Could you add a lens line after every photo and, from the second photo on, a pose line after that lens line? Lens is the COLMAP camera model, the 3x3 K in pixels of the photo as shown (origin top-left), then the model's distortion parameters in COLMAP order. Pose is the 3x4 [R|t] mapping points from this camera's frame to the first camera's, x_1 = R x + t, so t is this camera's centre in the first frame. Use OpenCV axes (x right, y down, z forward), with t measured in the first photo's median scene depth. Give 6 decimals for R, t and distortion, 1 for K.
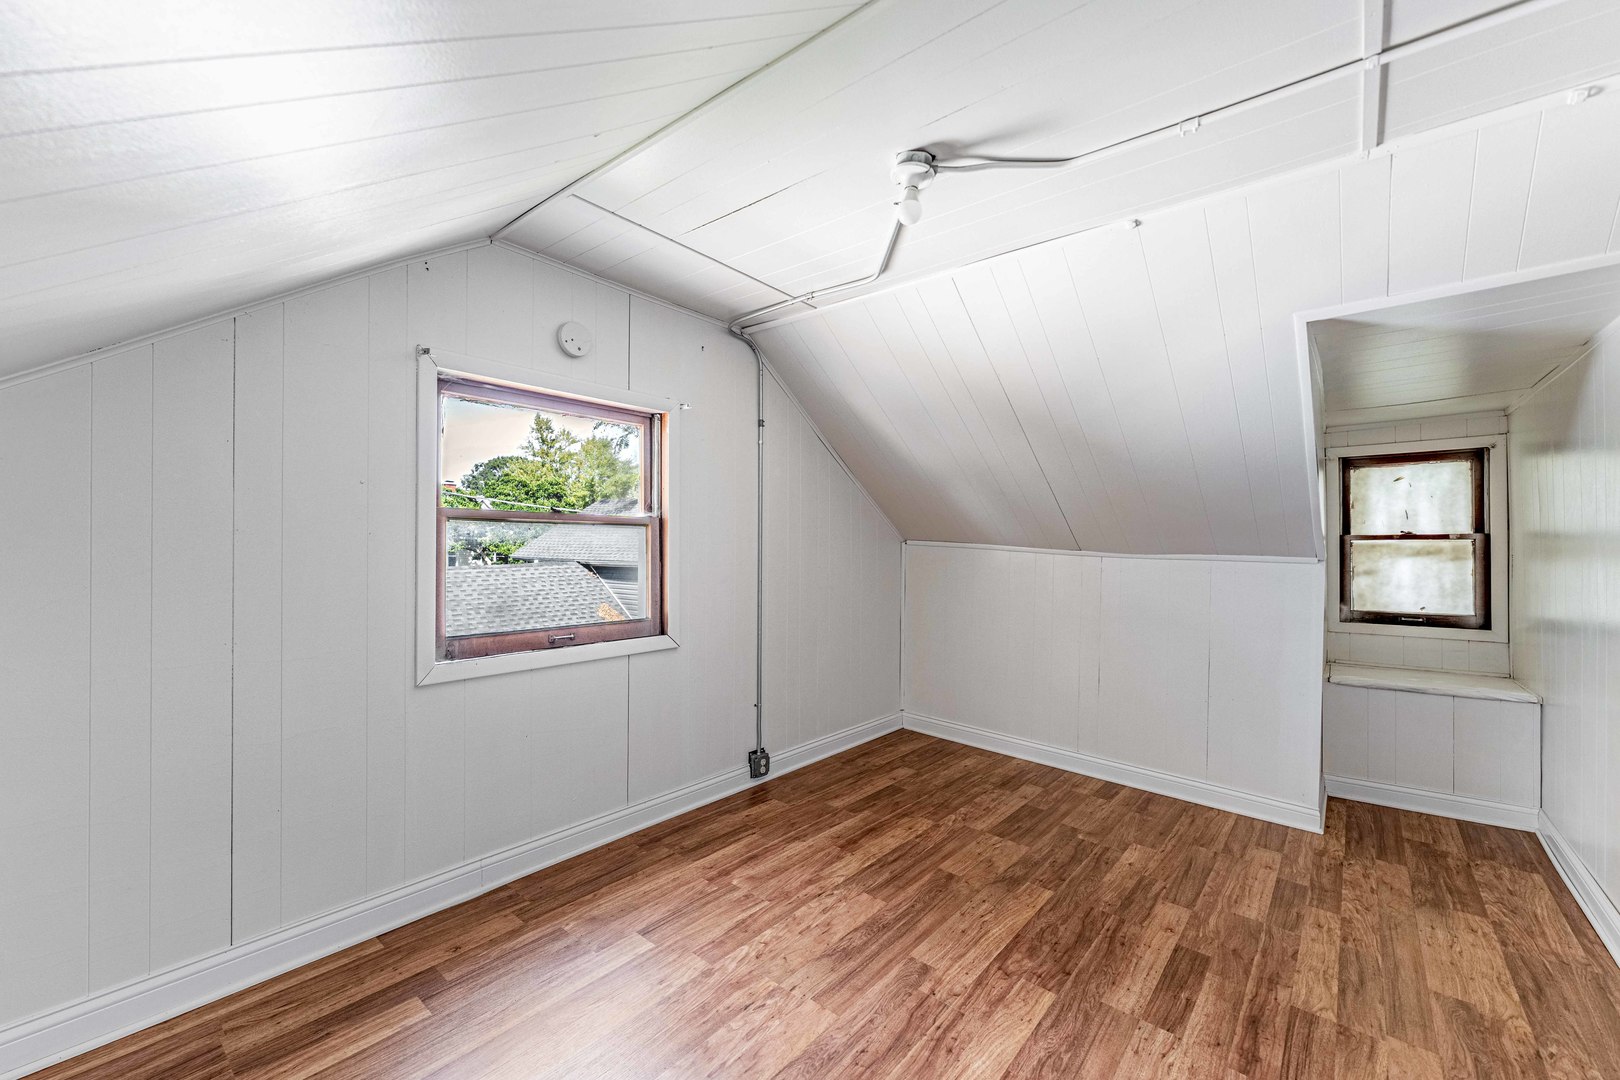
lens RADIAL K [[665.5, 0, 814.0], [0, 665.5, 540.2], [0, 0, 1]] dist [0.000853, -0.000366]
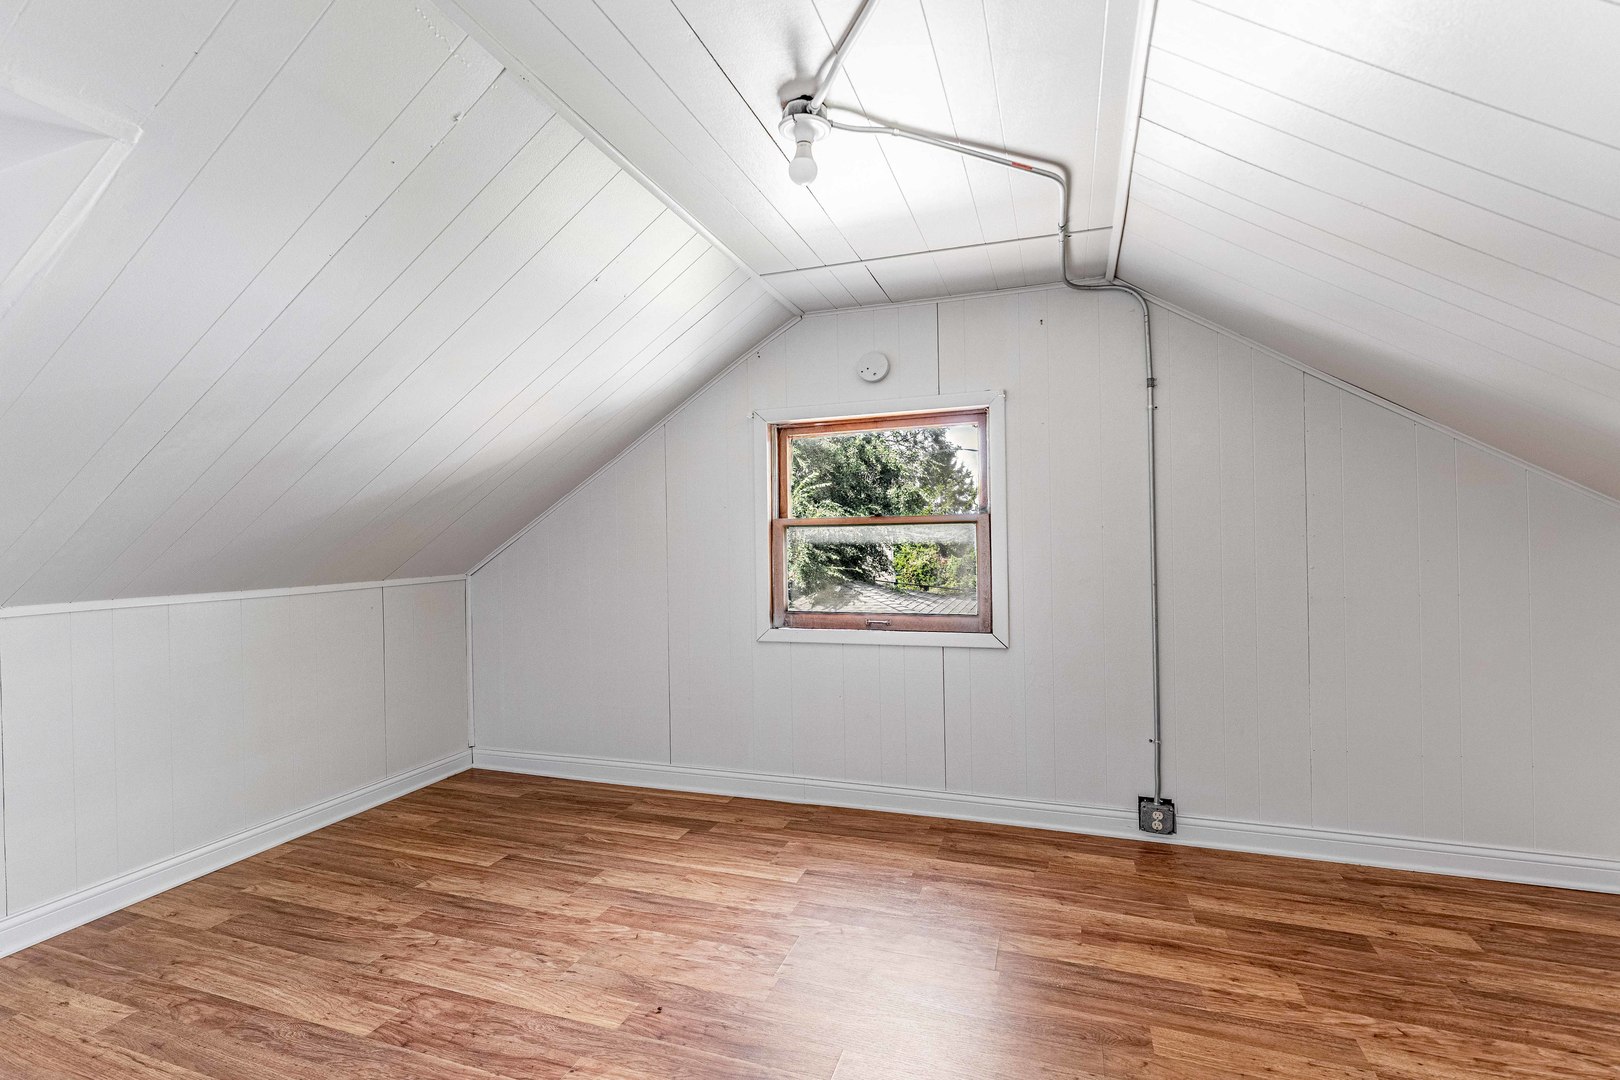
lens RADIAL K [[665.5, 0, 814.0], [0, 665.5, 540.2], [0, 0, 1]] dist [0.000853, -0.000366]
pose [[0.387635, -0.018394, -0.921630, 0.618369], [0.023994, 0.999663, -0.009860, 0.009969], [0.921501, -0.018291, 0.387945, 0.412743]]
